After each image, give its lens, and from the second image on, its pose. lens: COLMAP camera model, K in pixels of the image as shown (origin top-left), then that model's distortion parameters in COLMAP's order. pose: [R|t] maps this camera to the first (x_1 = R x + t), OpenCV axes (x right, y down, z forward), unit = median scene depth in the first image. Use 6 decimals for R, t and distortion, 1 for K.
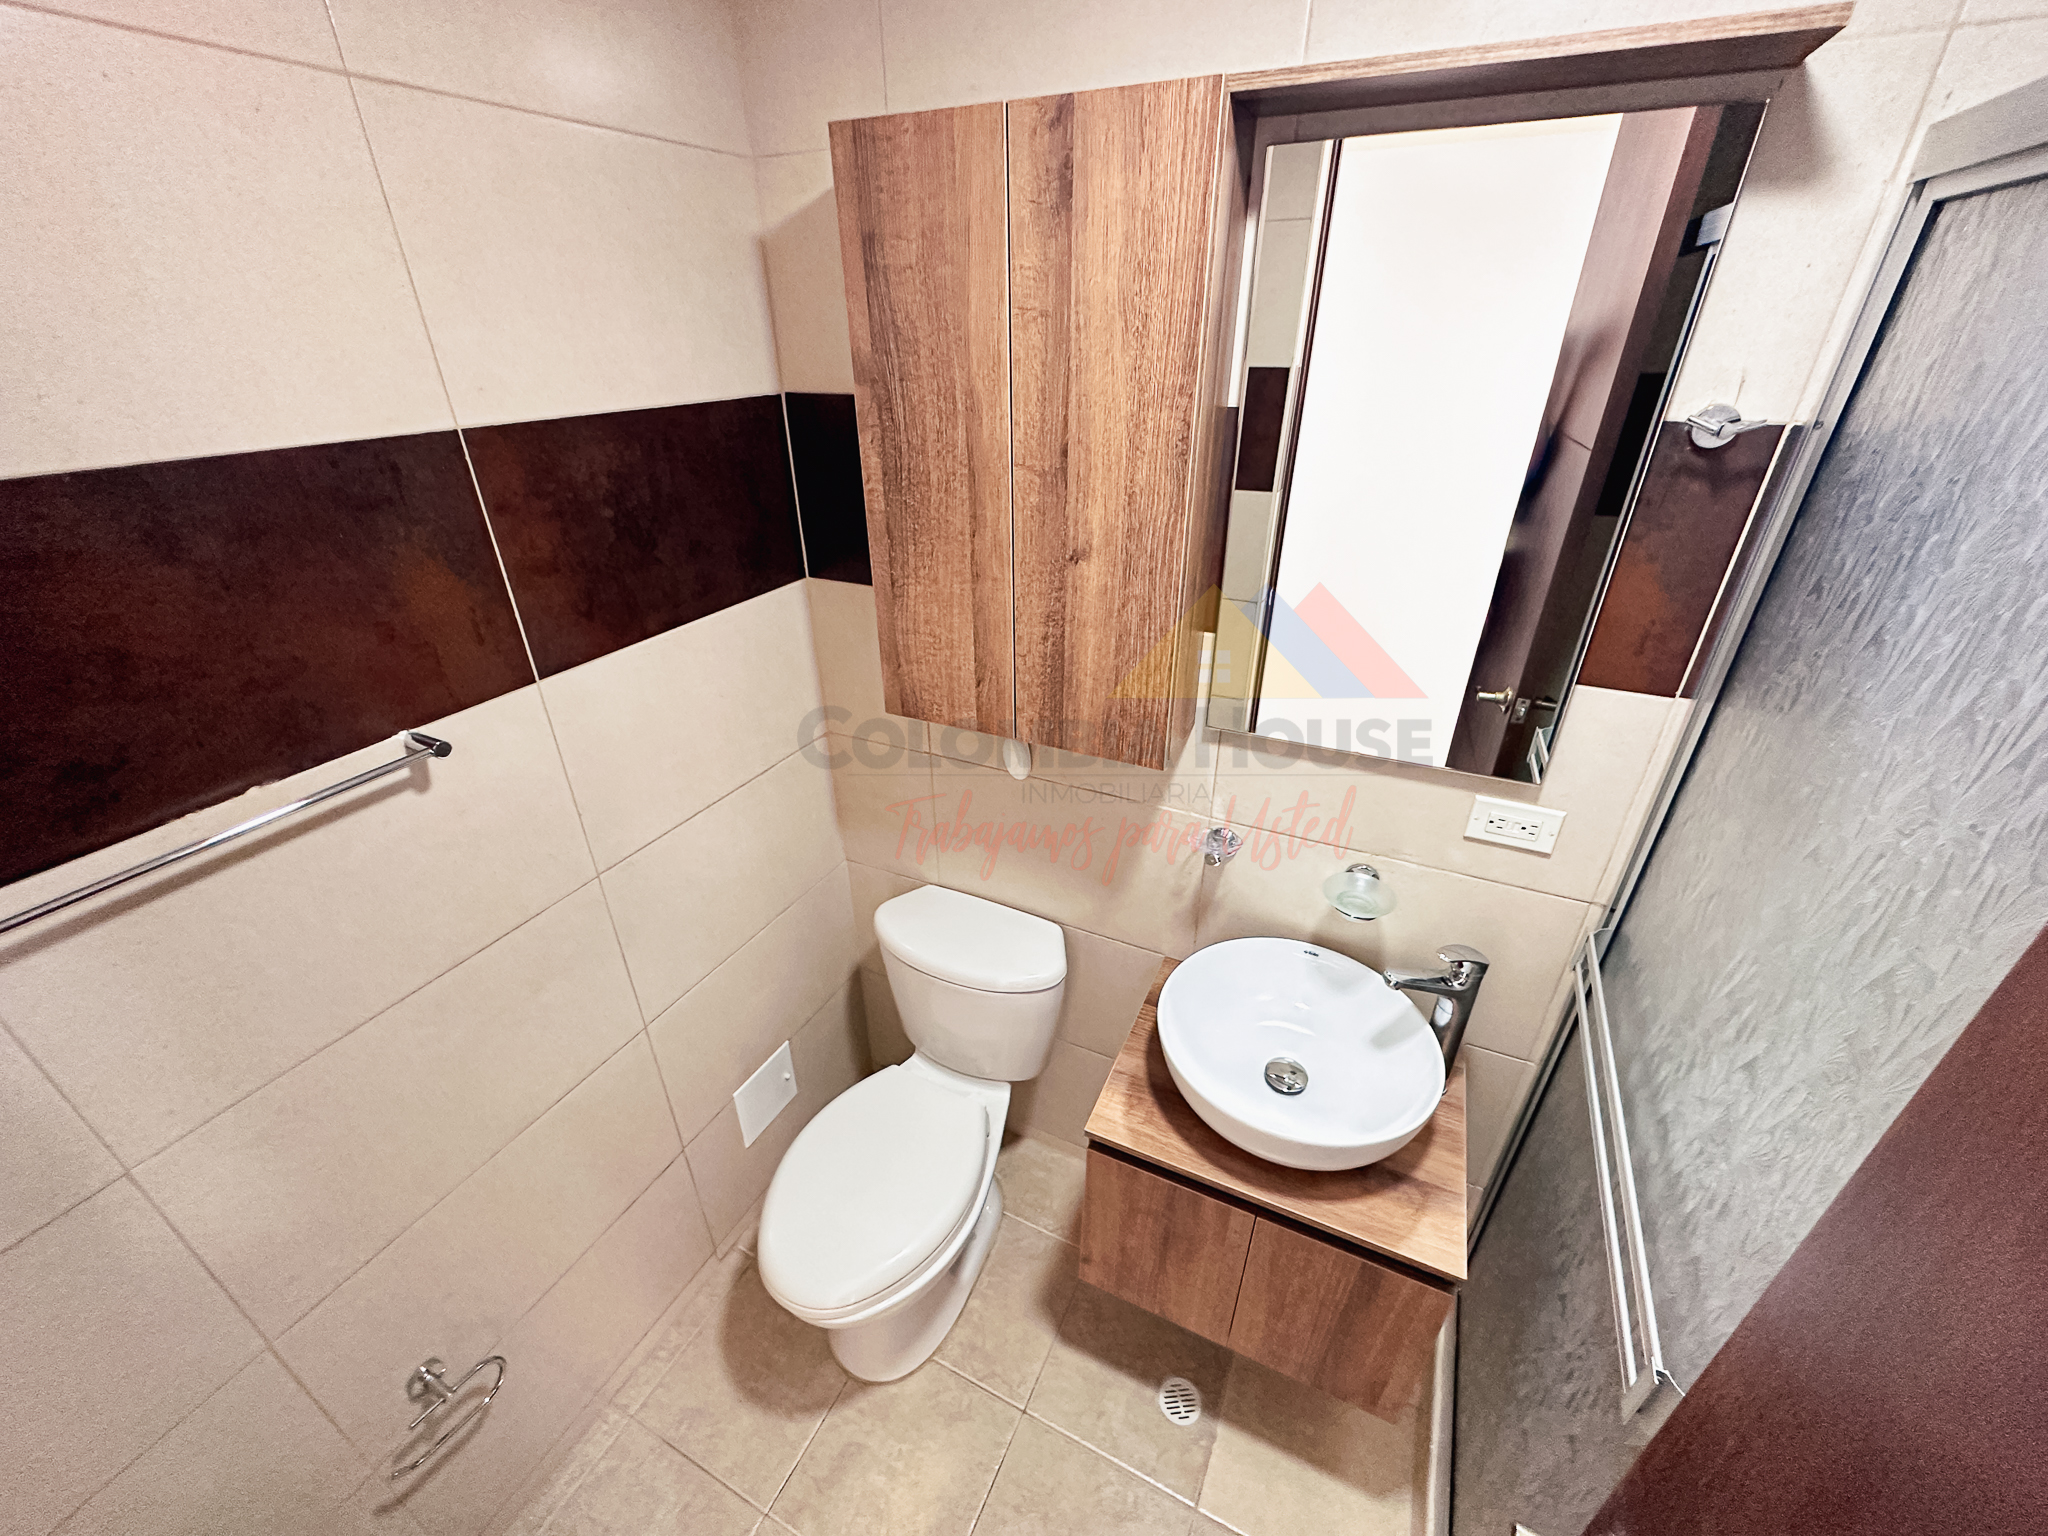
lens RADIAL K [[817.9, 0, 1024.5], [0, 817.9, 767.2], [0, 0, 1]] dist [-0.001514, 0.000536]
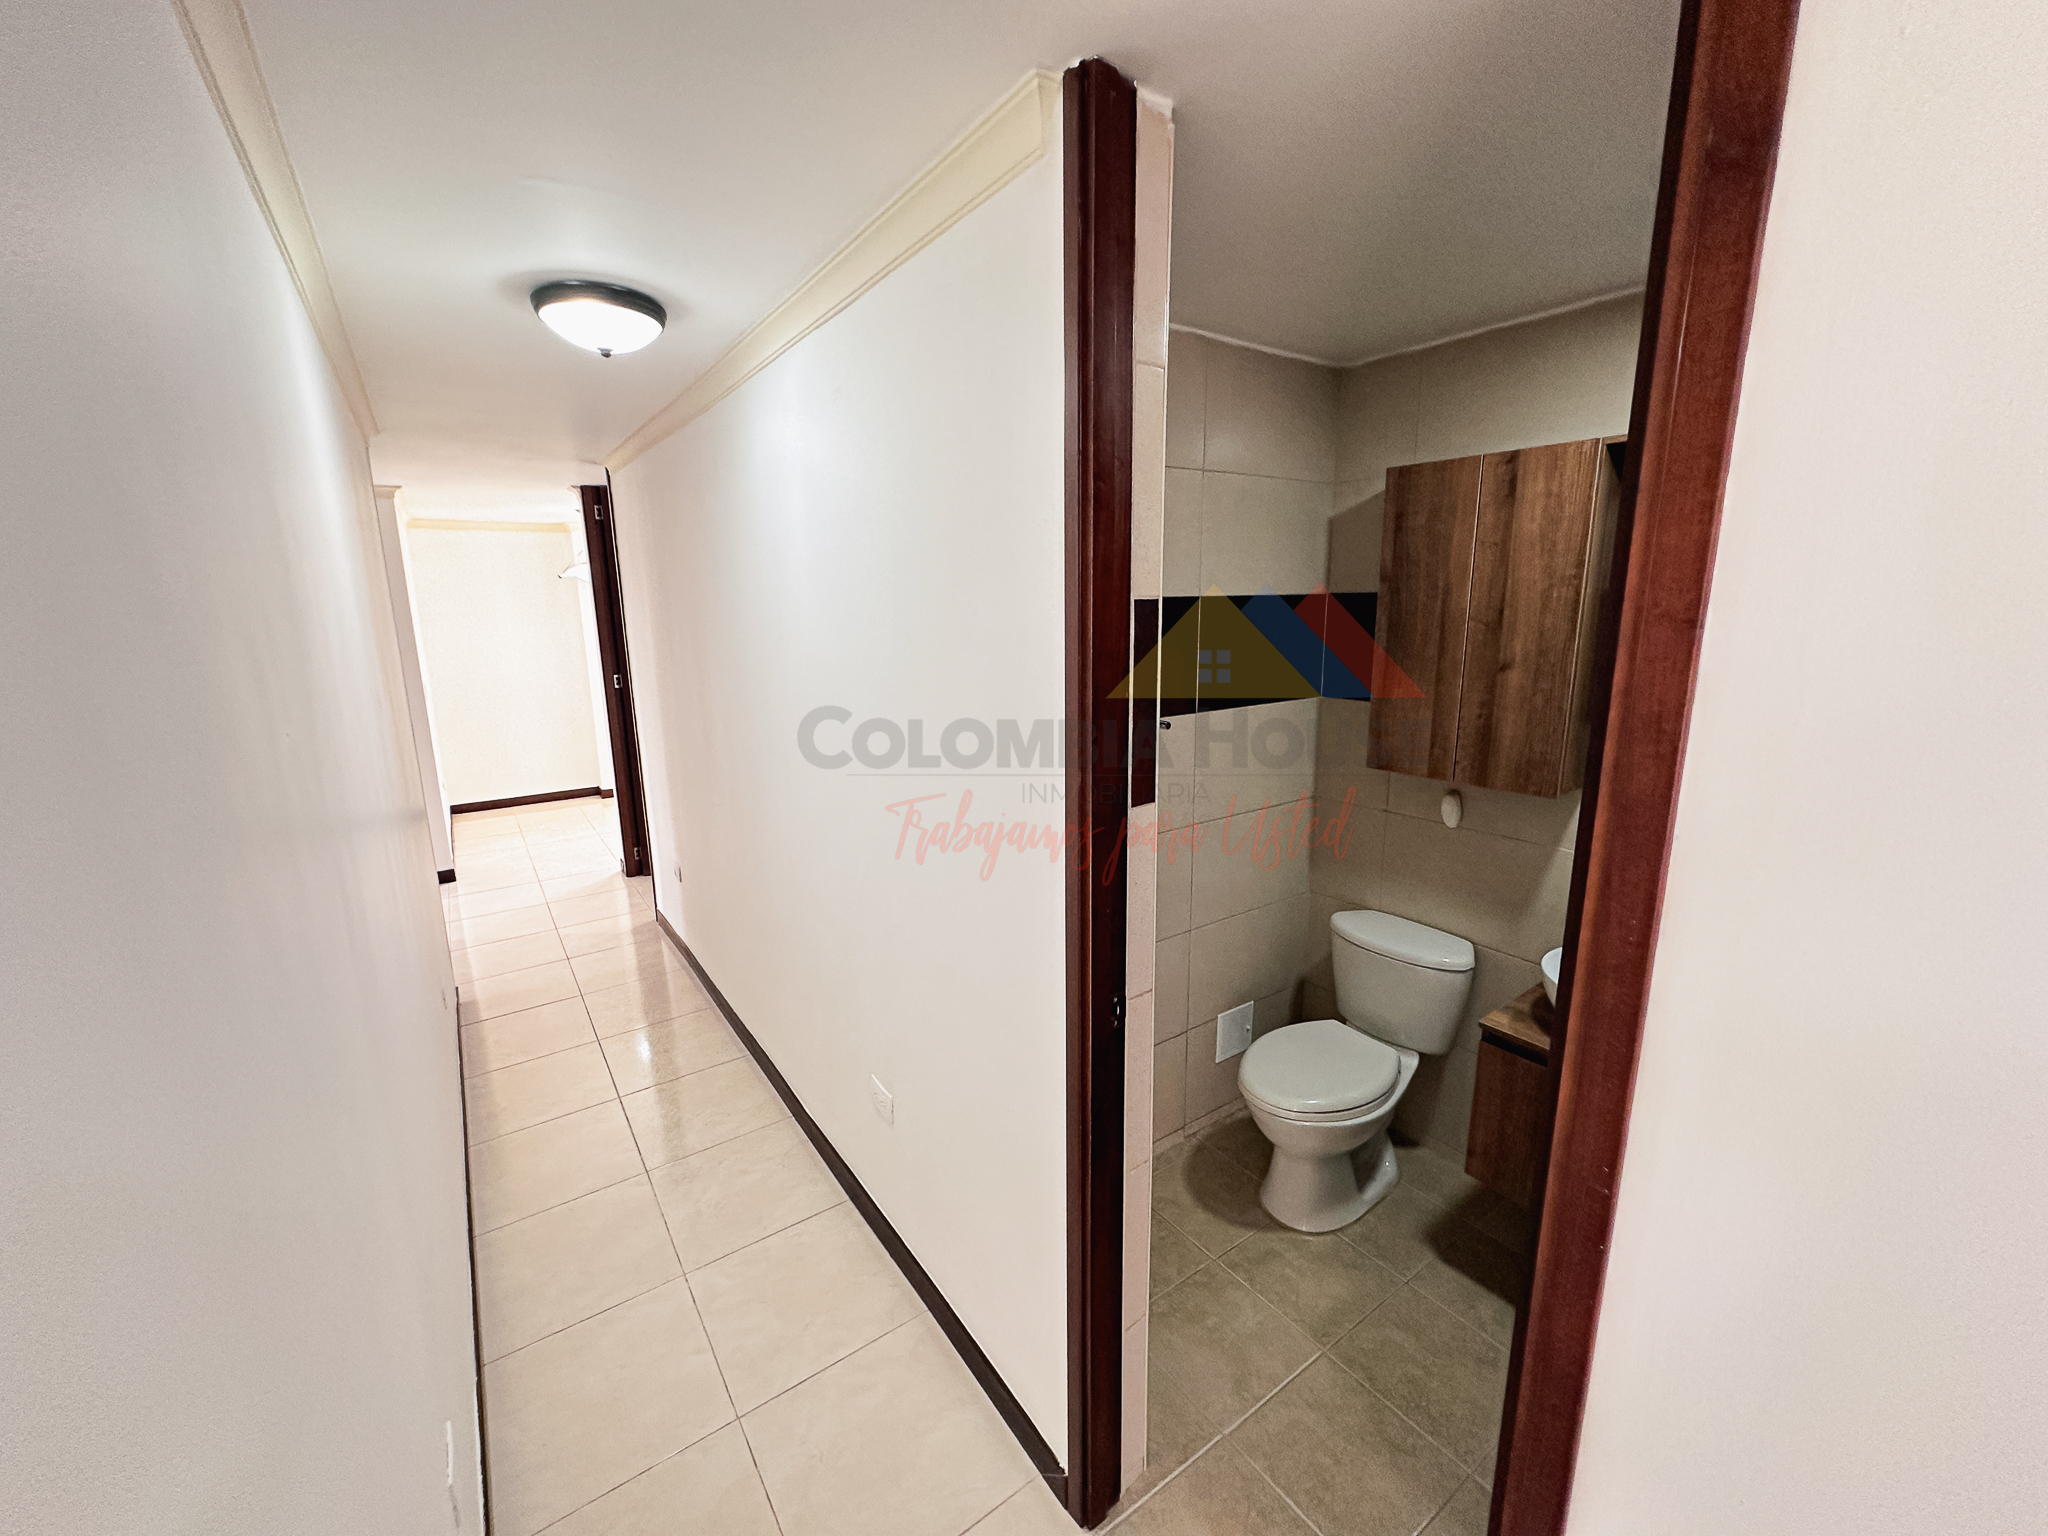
lens RADIAL K [[817.9, 0, 1025.1], [0, 817.9, 764.6], [0, 0, 1]] dist [-0.001514, 0.000536]
pose [[0.875493, 0.090742, -0.474635, 0.014390], [-0.221980, 0.947966, -0.228221, 0.568888], [0.429229, 0.305165, 0.850081, -0.872691]]
